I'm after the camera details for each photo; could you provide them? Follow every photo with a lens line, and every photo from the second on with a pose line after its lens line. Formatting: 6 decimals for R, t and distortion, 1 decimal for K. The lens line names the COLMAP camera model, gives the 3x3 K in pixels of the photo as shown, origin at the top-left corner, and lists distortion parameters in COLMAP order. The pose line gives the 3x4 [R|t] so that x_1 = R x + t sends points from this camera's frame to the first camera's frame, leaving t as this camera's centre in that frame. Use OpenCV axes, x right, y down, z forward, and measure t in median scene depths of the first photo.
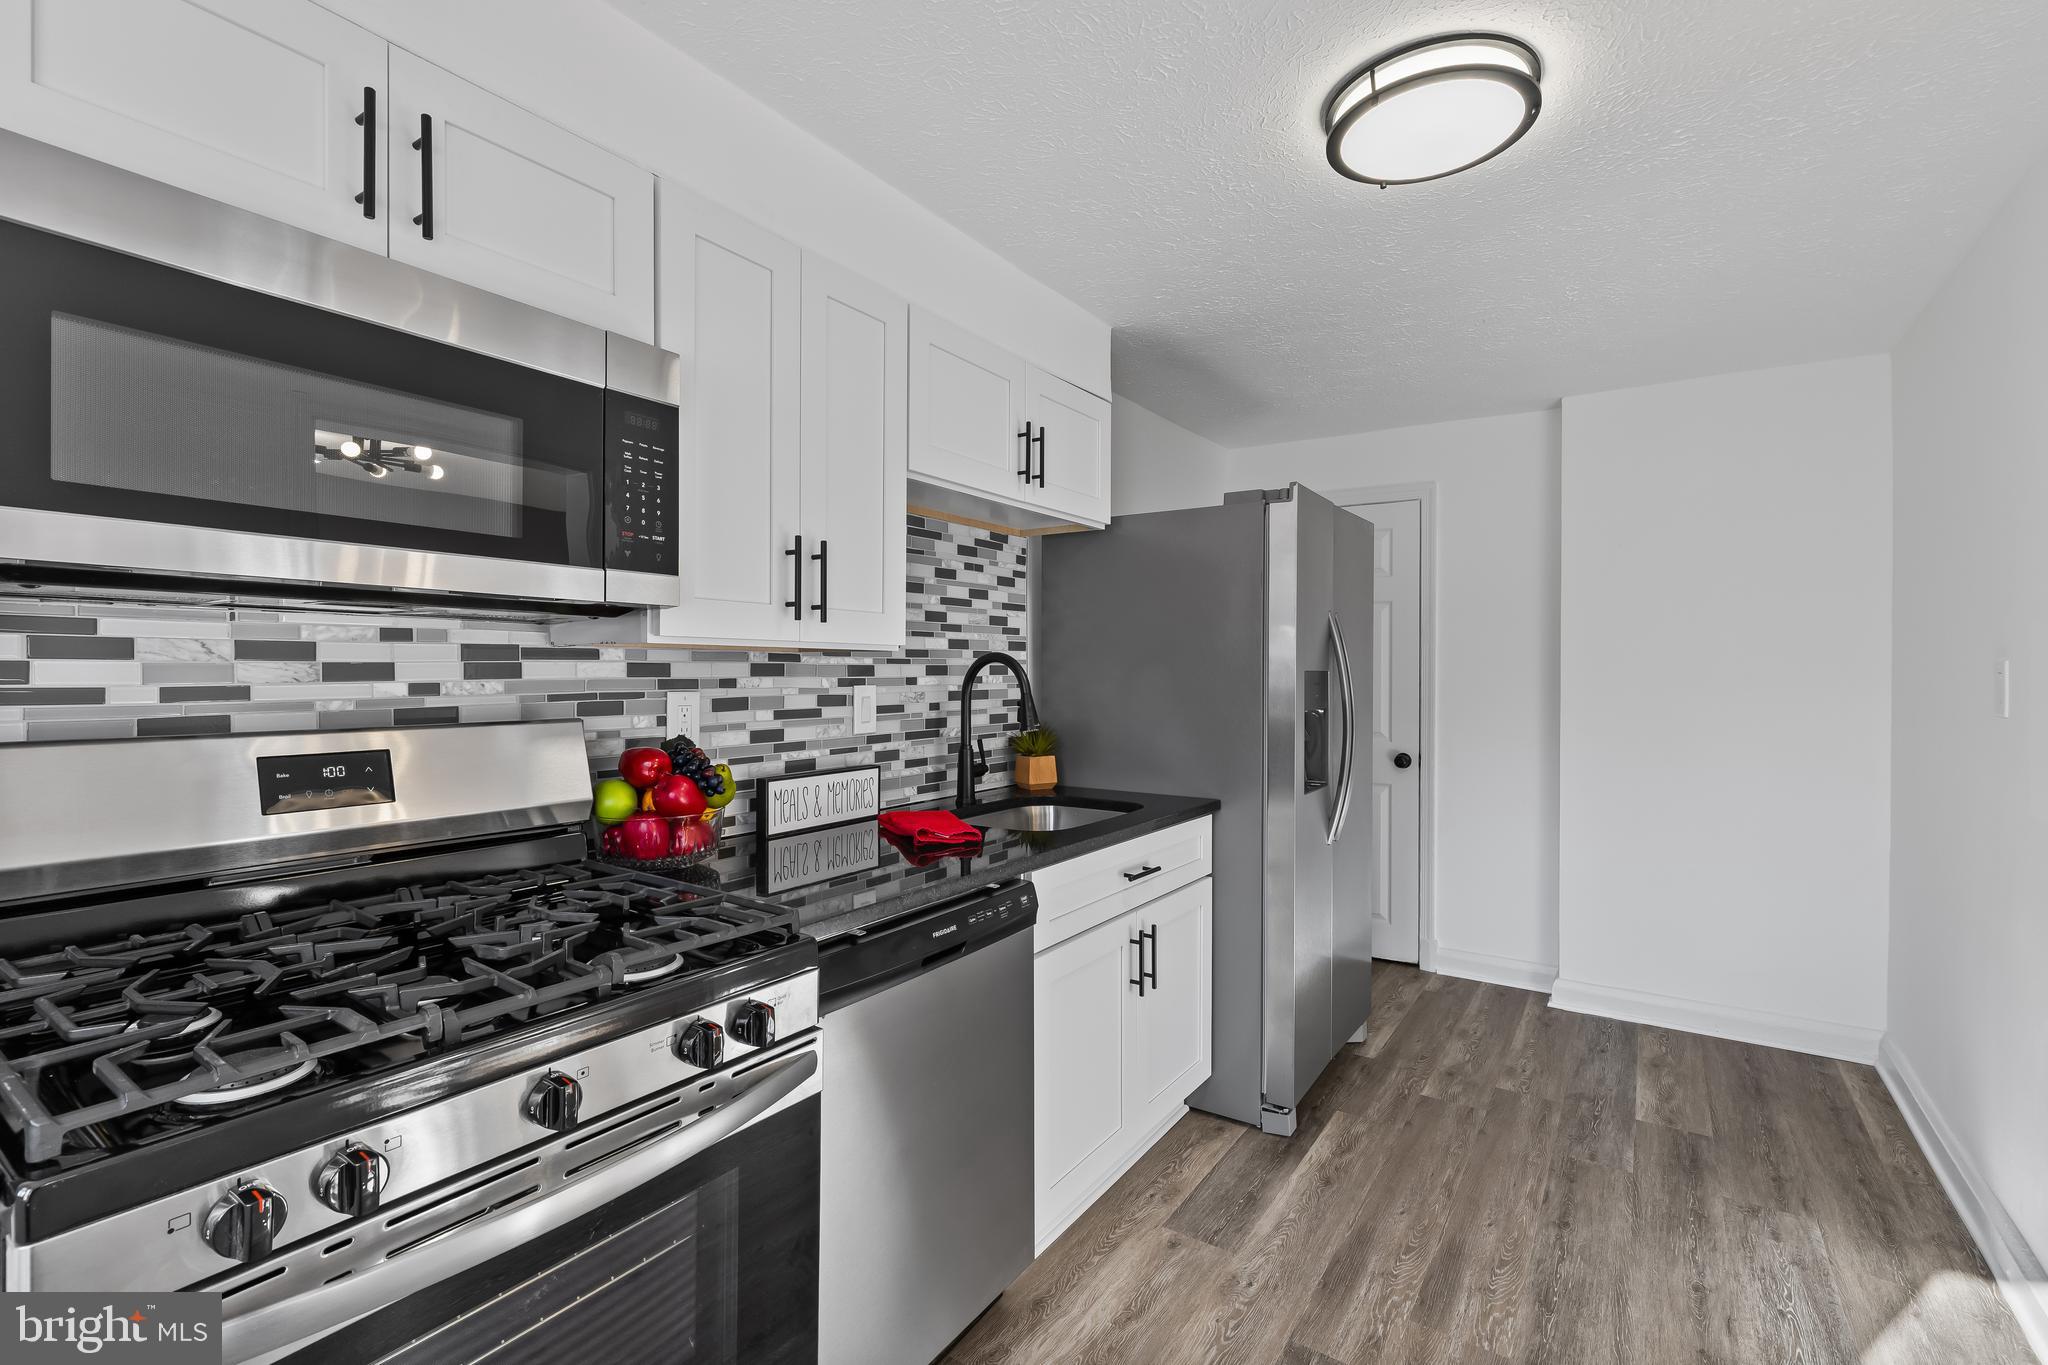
lens RADIAL K [[924.9, 0, 1026.8], [0, 924.9, 675.8], [0, 0, 1]] dist [0.001664, -0.000516]
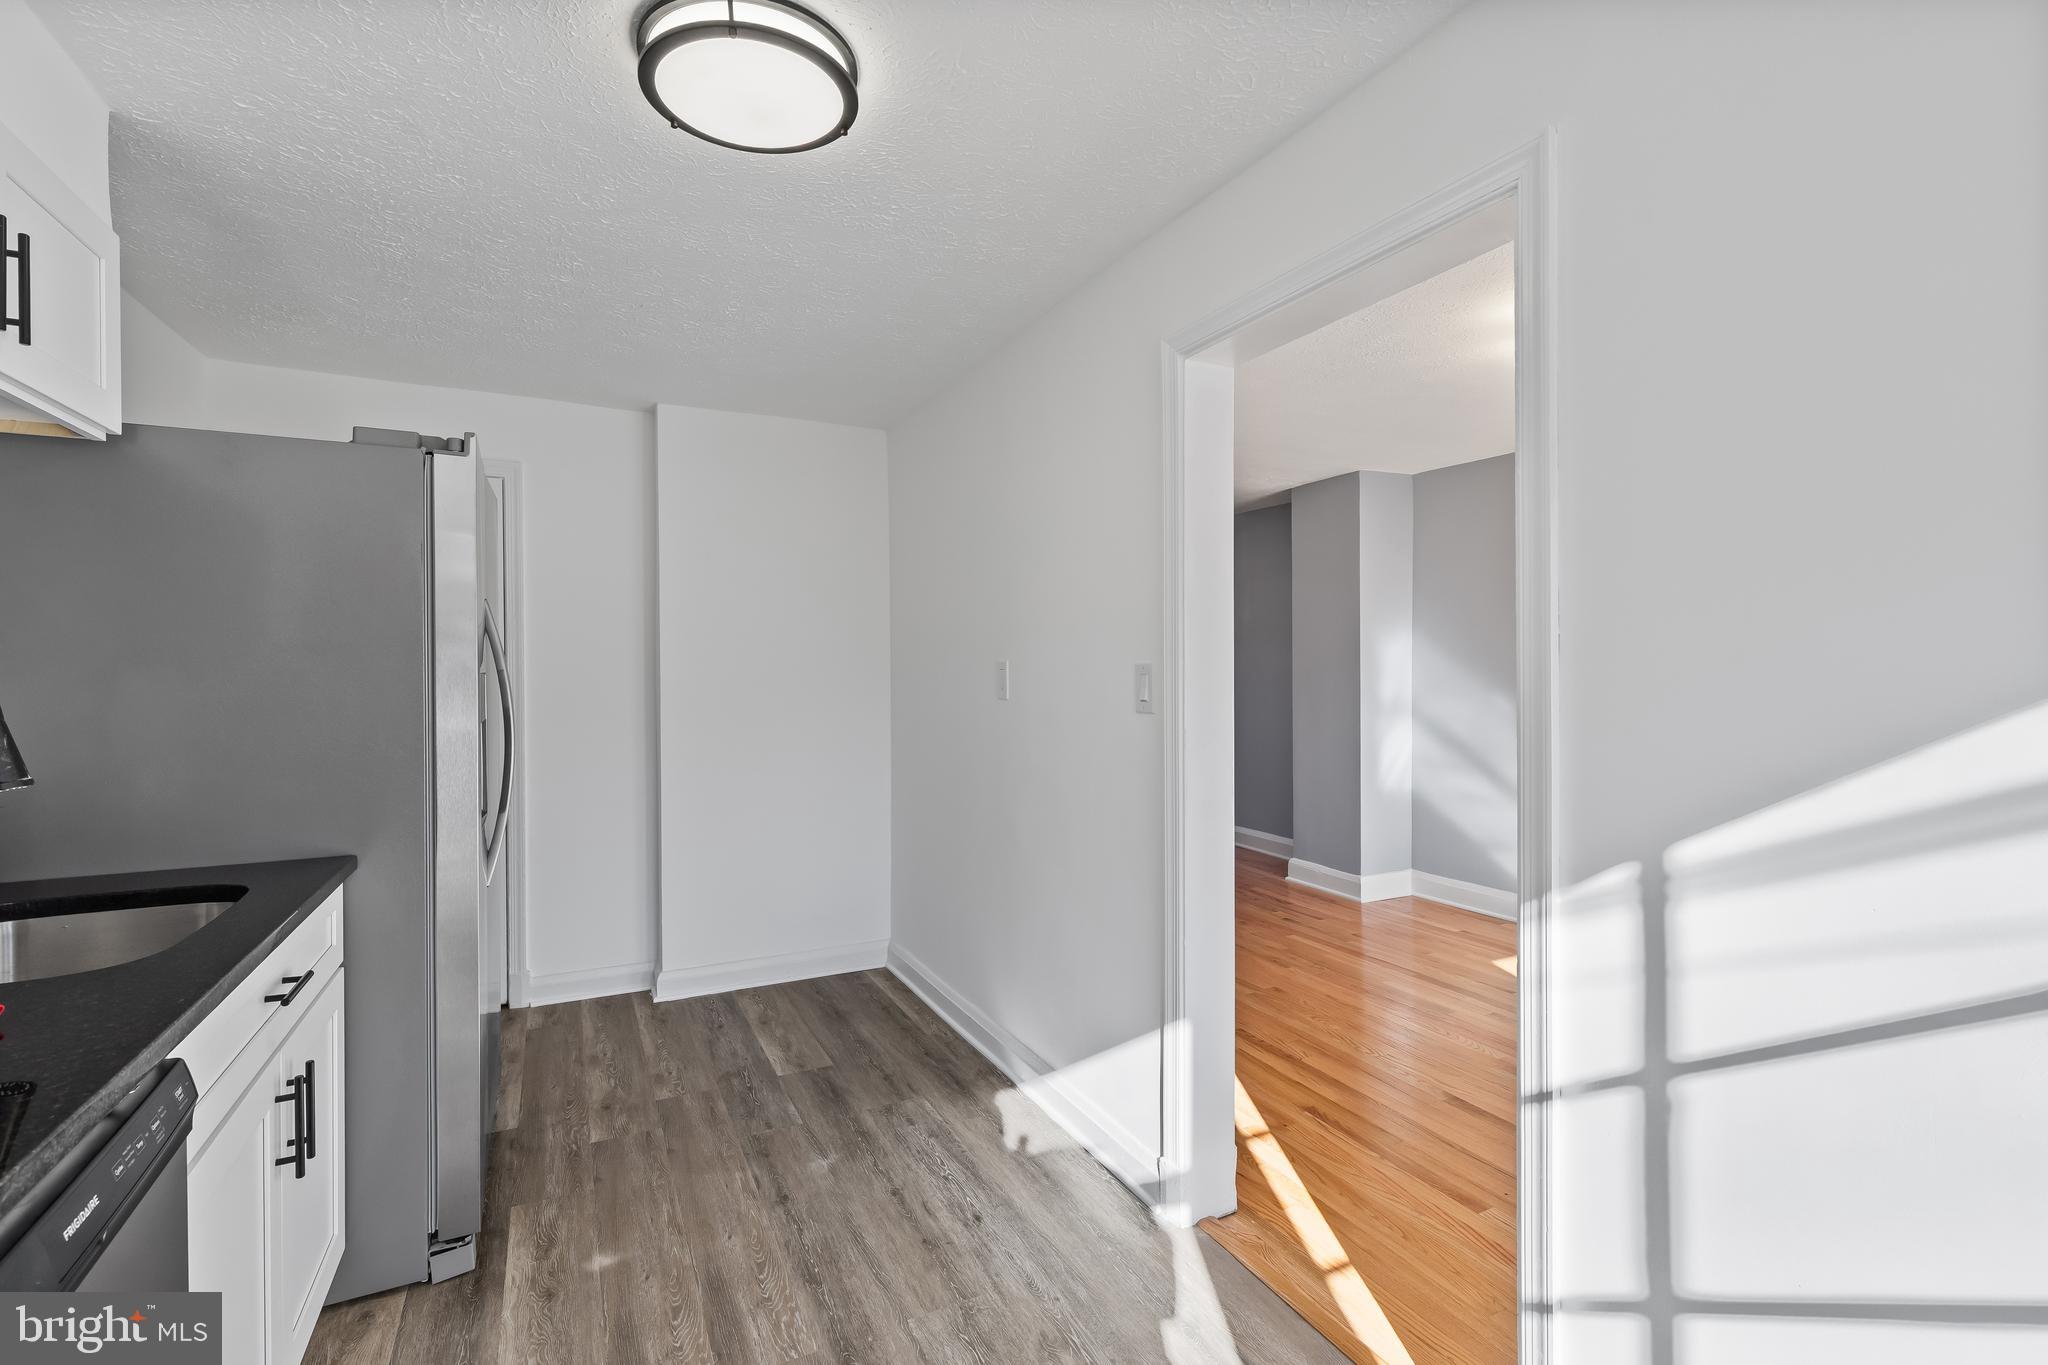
lens RADIAL K [[930.0, 0, 1022.3], [0, 930.0, 669.8], [0, 0, 1]] dist [0.002722, 0.000179]
pose [[0.488359, -0.007660, 0.872609, -0.180033], [0.013245, 0.999911, 0.001365, -0.003257], [-0.872542, 0.010891, 0.488418, 0.215989]]
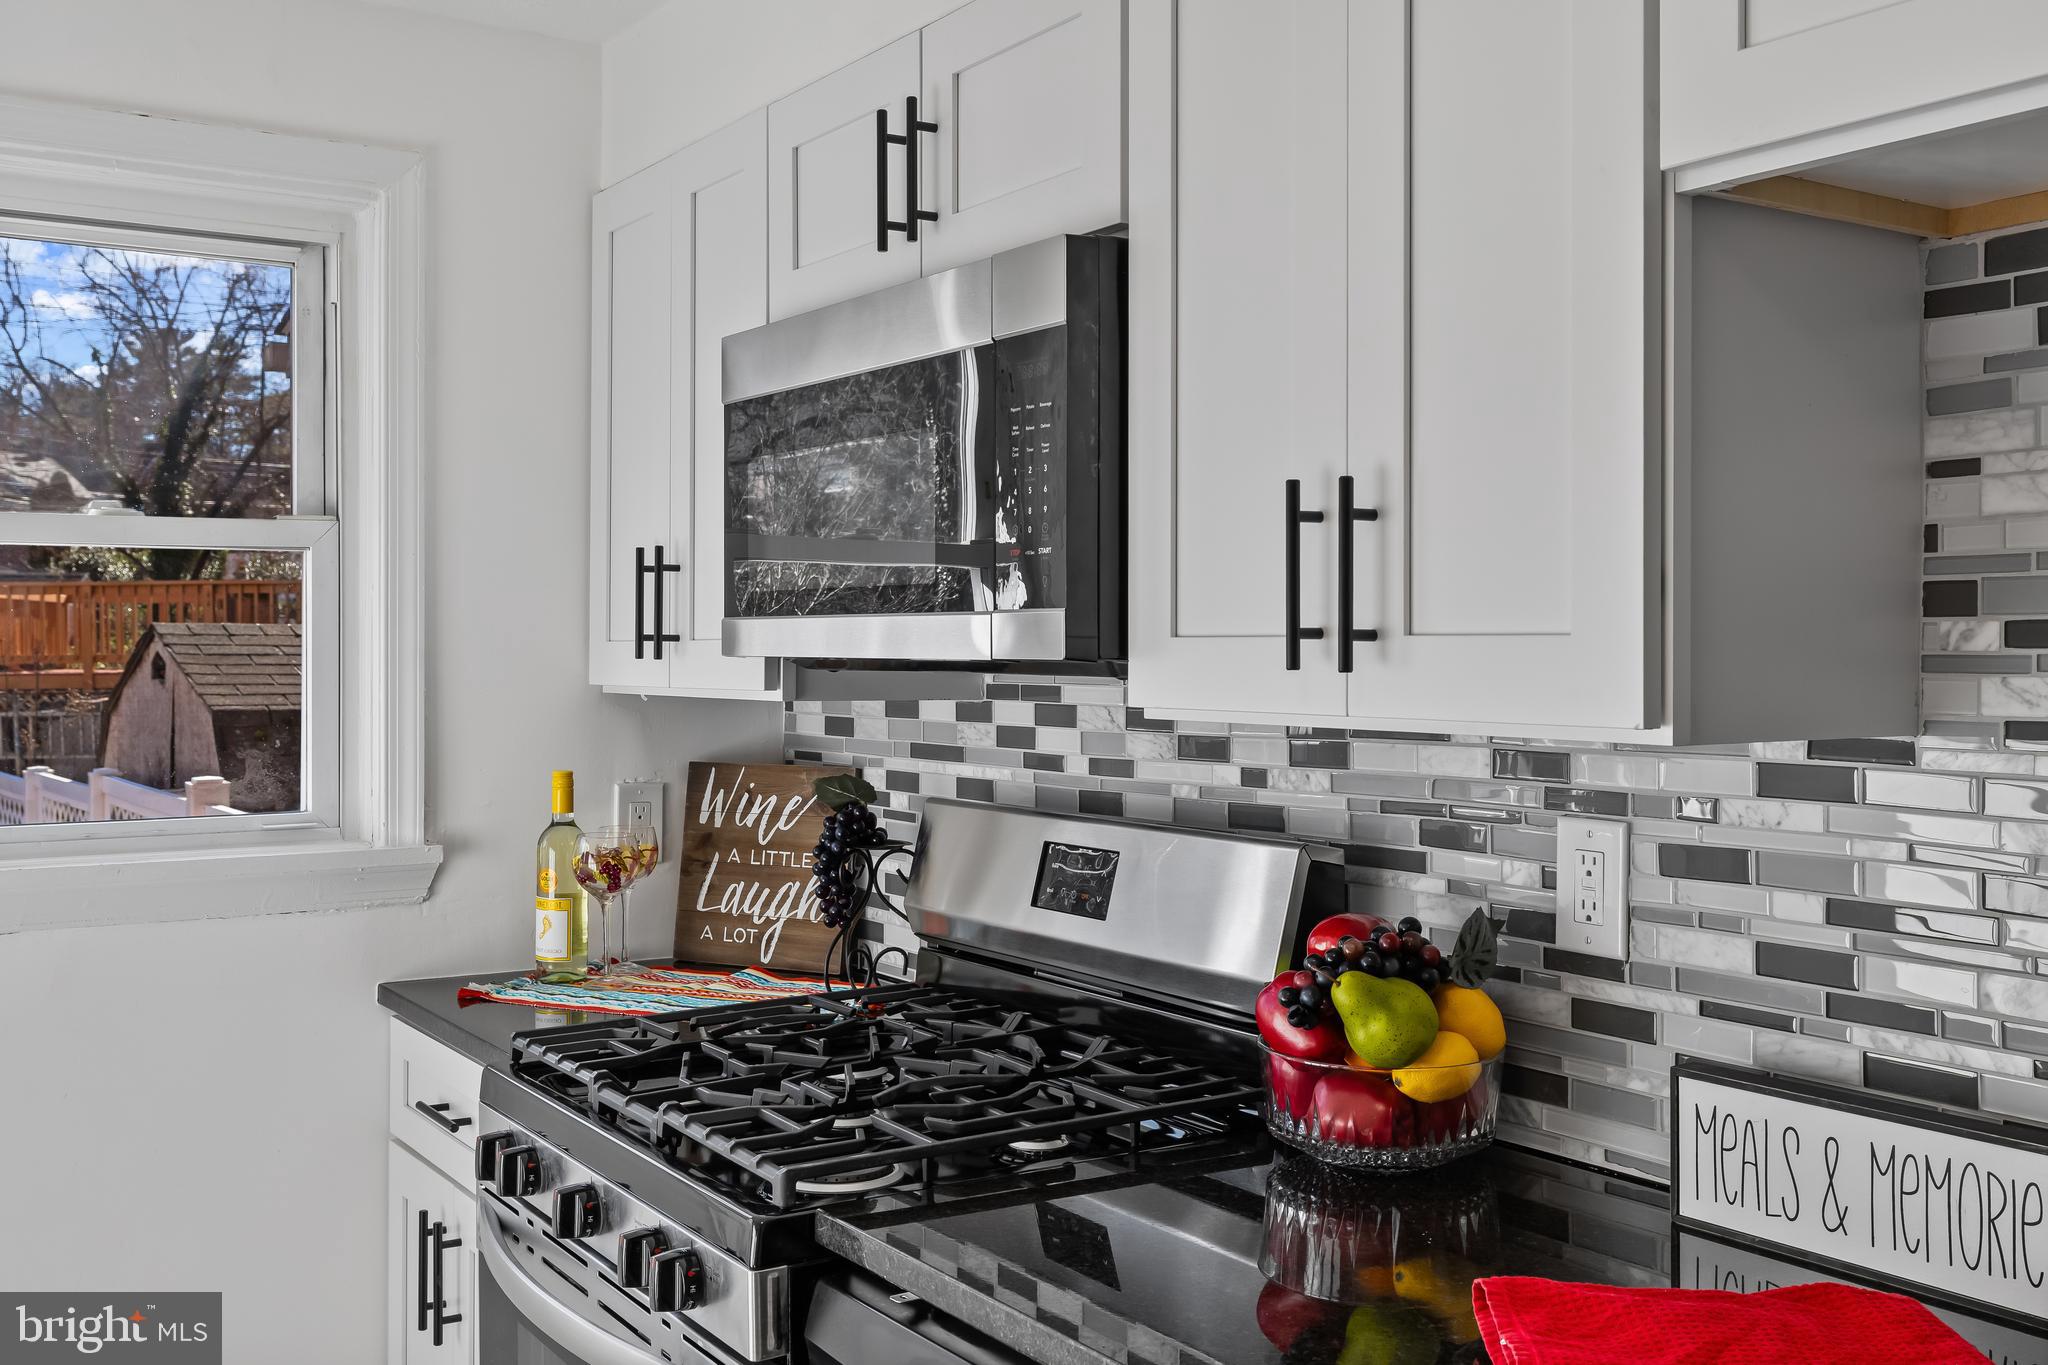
lens RADIAL K [[1995.0, 0, 1022.7], [0, 1995.0, 639.6], [0, 0, 1]] dist [-0.005176, 0.007438]
pose [[-0.394959, -0.009678, -0.918648, 0.486833], [-0.007322, 0.999946, -0.007387, -0.047430], [0.918670, 0.003809, -0.395008, 0.896197]]
